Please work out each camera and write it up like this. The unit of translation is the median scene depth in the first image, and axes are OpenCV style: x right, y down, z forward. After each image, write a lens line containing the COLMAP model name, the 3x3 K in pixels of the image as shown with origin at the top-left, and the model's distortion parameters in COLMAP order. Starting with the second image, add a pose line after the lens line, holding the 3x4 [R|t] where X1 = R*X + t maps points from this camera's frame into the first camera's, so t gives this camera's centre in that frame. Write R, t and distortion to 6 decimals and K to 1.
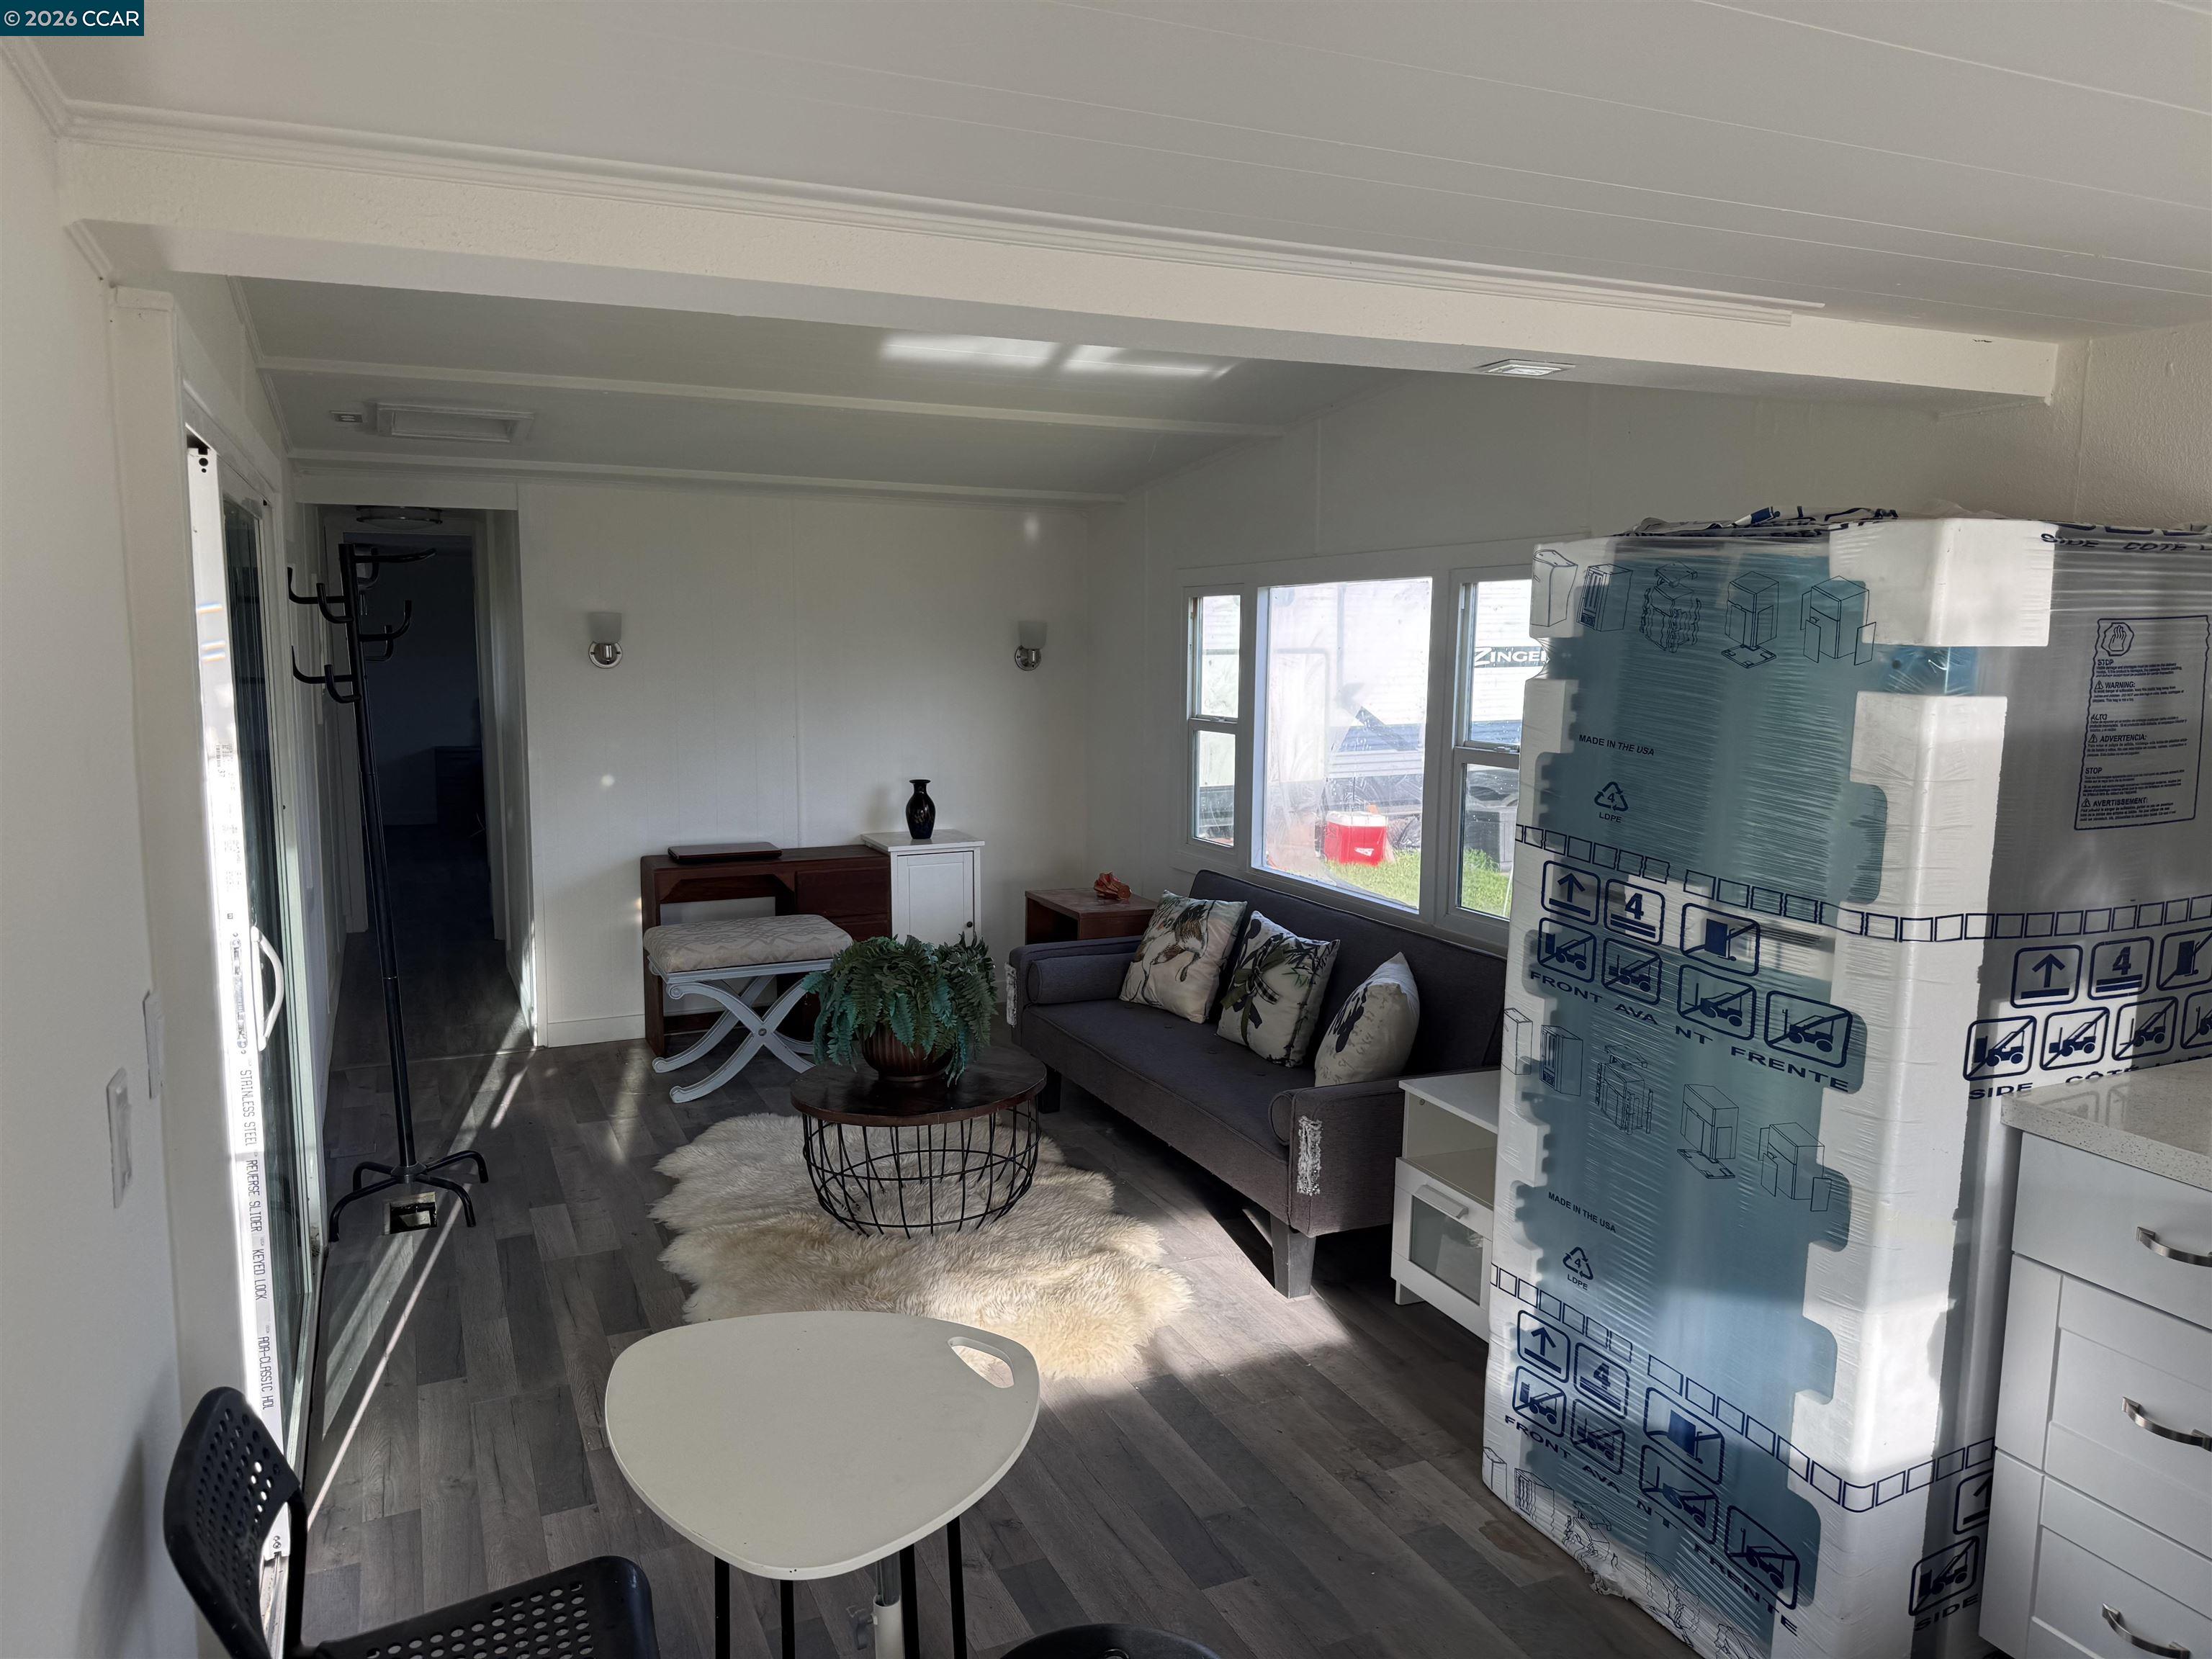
lens RADIAL K [[1544.8, 0, 1130.0], [0, 1544.8, 837.0], [0, 0, 1]] dist [0.061086, -0.084134]
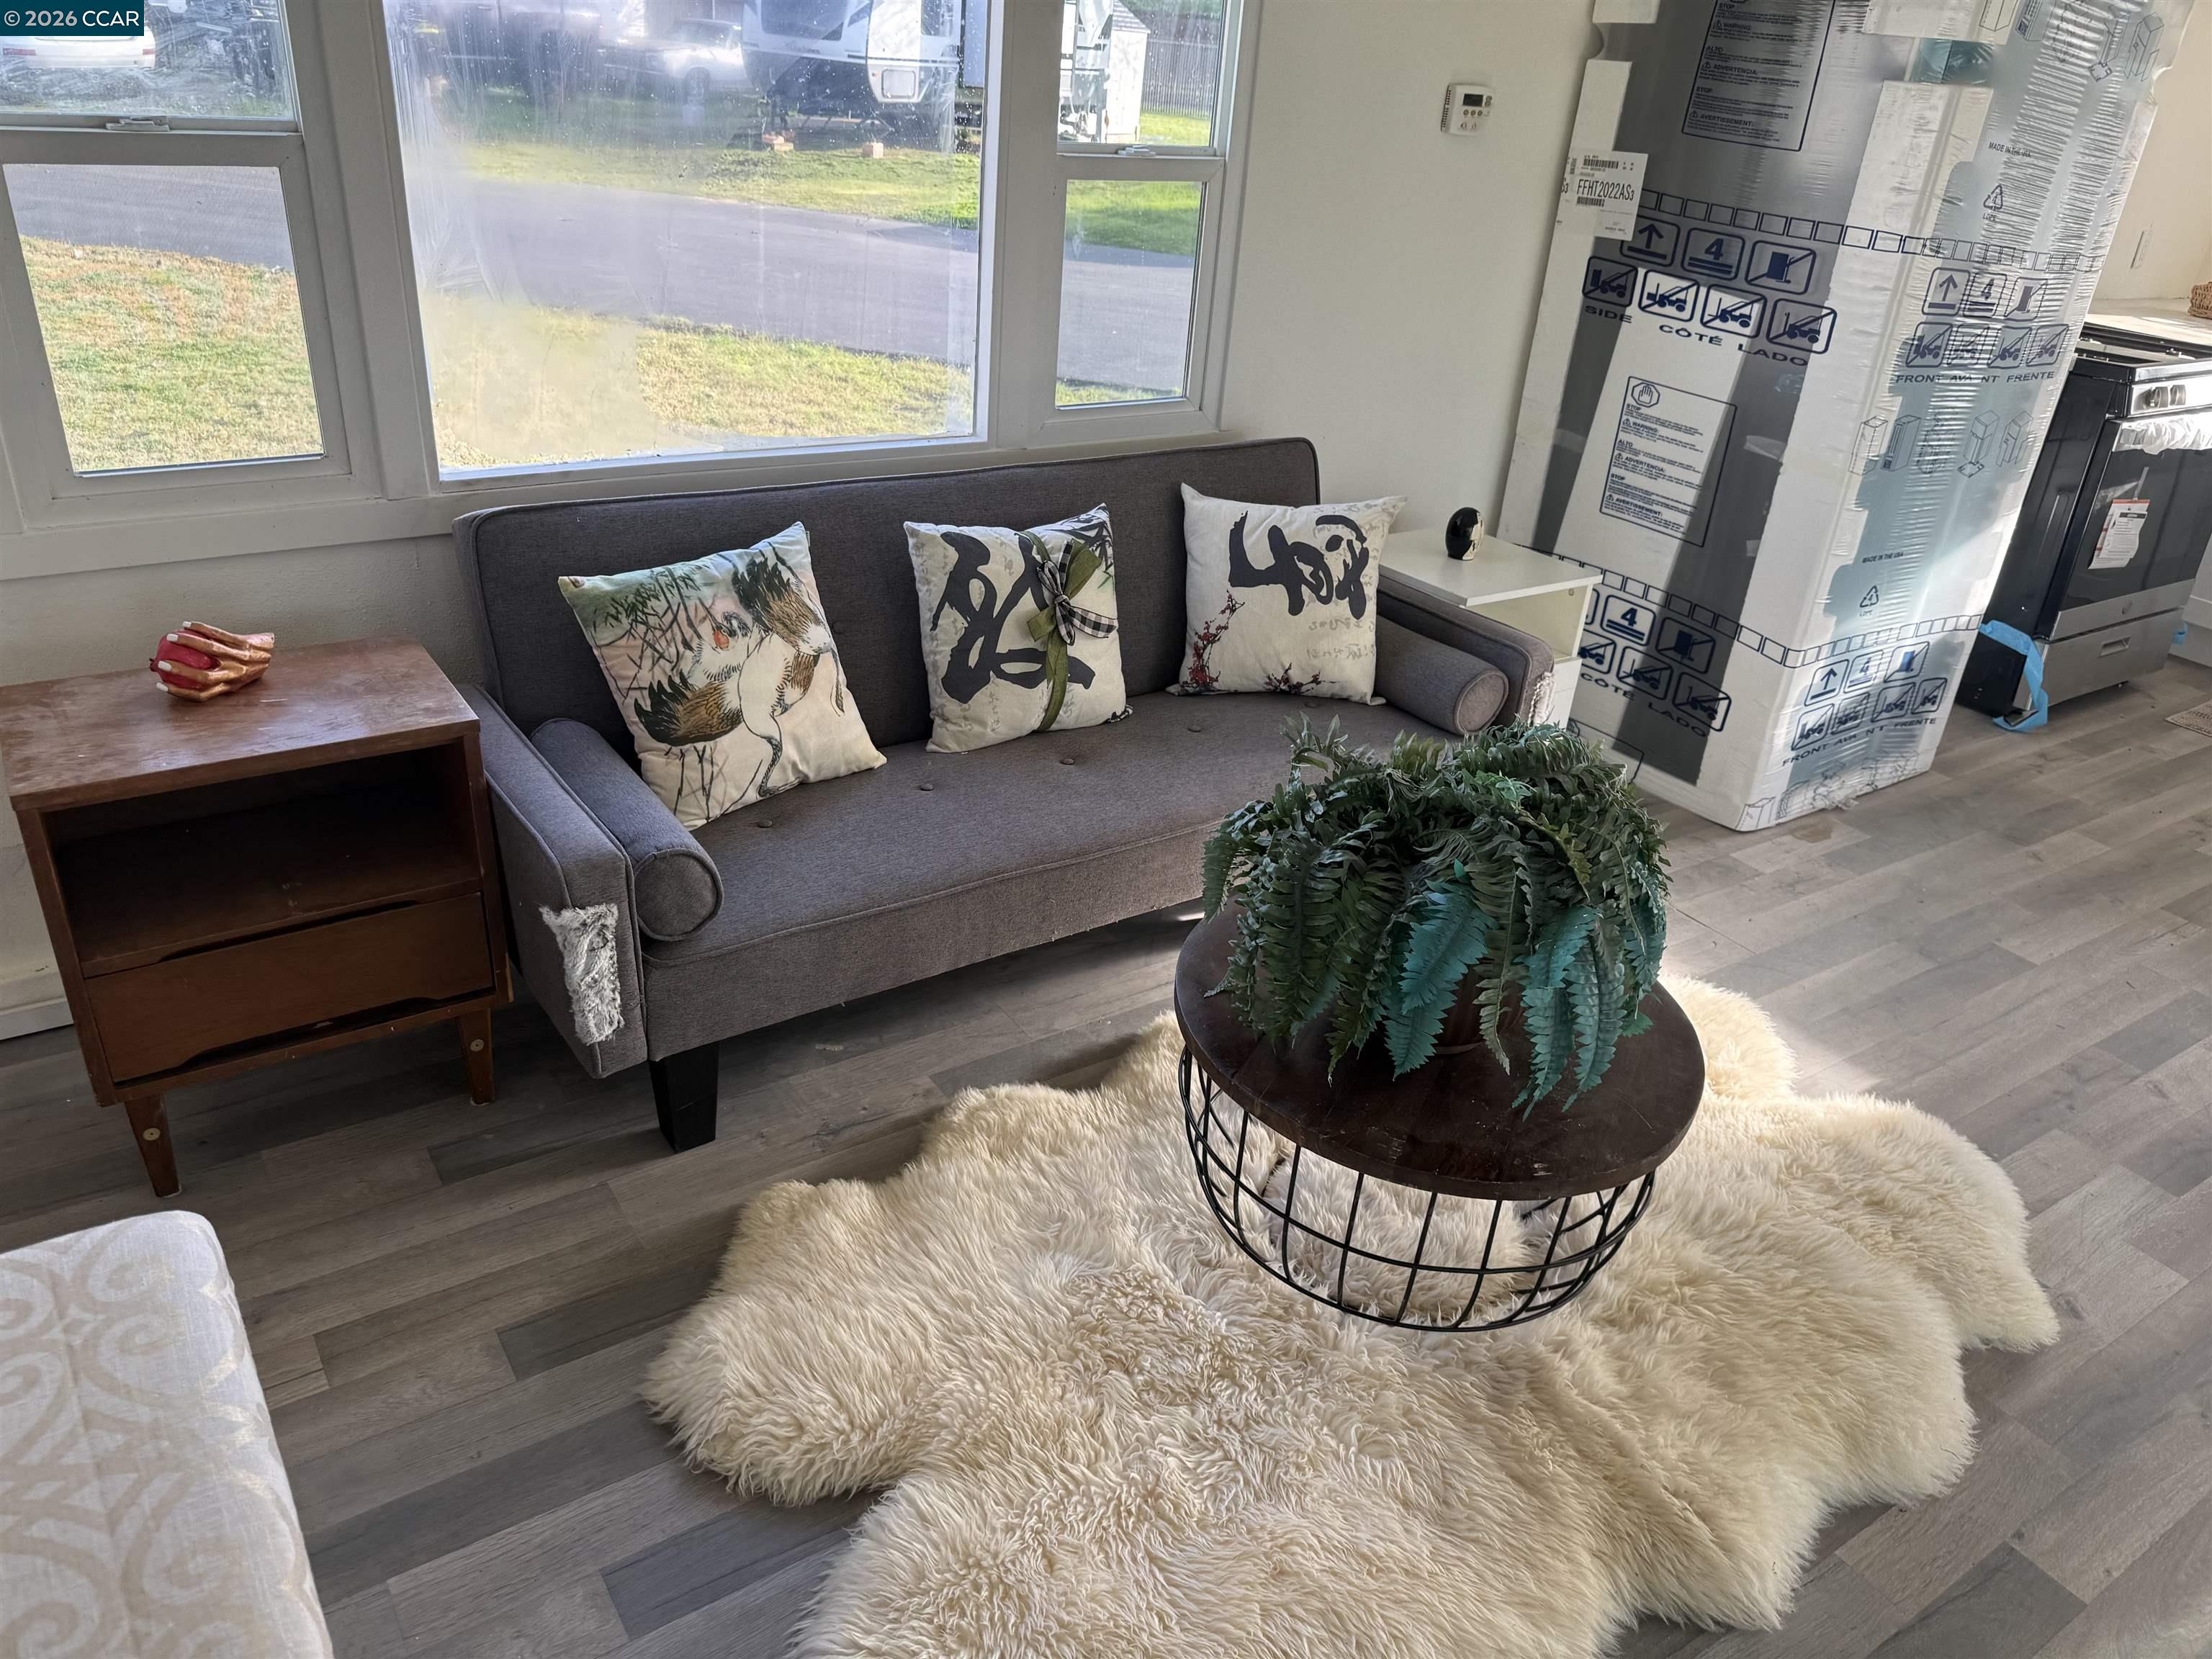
lens RADIAL K [[1544.8, 0, 1110.1], [0, 1544.8, 834.0], [0, 0, 1]] dist [0.061086, -0.084134]
pose [[-0.155503, -0.477318, 0.864862, -0.751517], [0.052455, 0.870287, 0.489744, -0.198317], [-0.986442, 0.121523, -0.110295, 1.666307]]
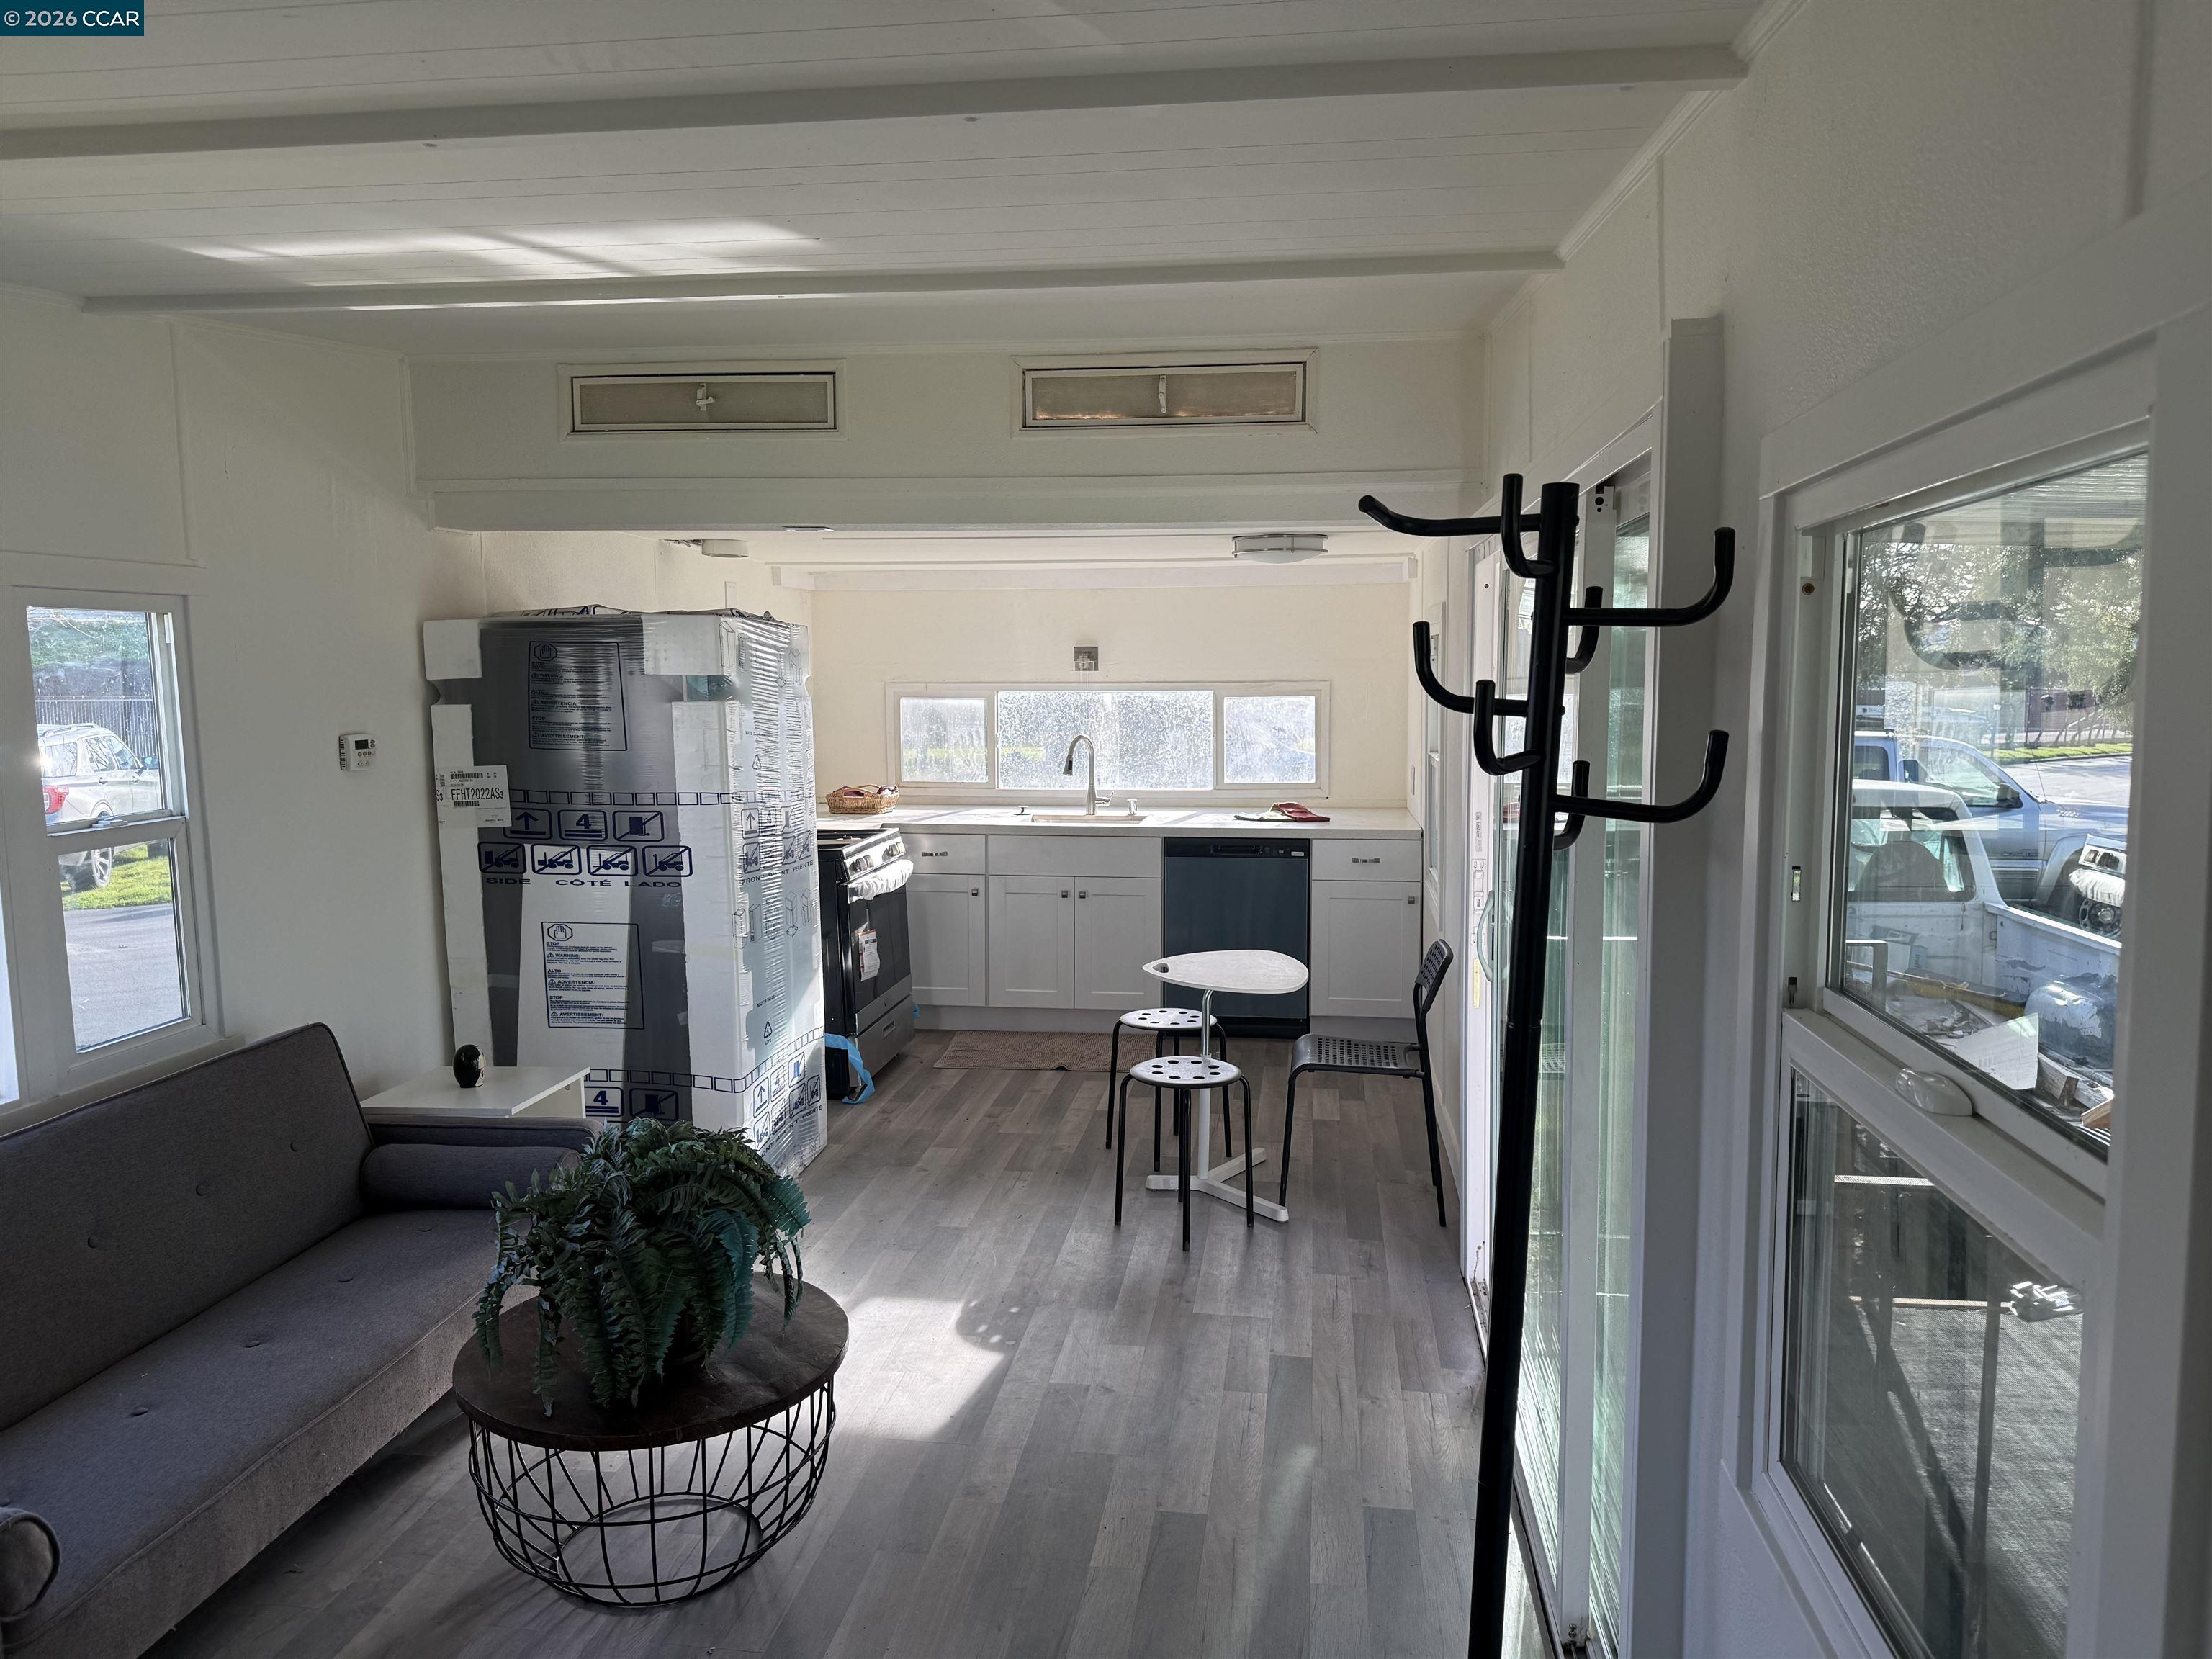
lens RADIAL K [[1544.8, 0, 1125.7], [0, 1544.8, 834.5], [0, 0, 1]] dist [0.061086, -0.084134]
pose [[-0.848878, -0.060012, 0.525171, -0.899351], [0.068806, 0.972536, 0.222349, -0.282914], [-0.524092, 0.224881, -0.821435, 2.043071]]
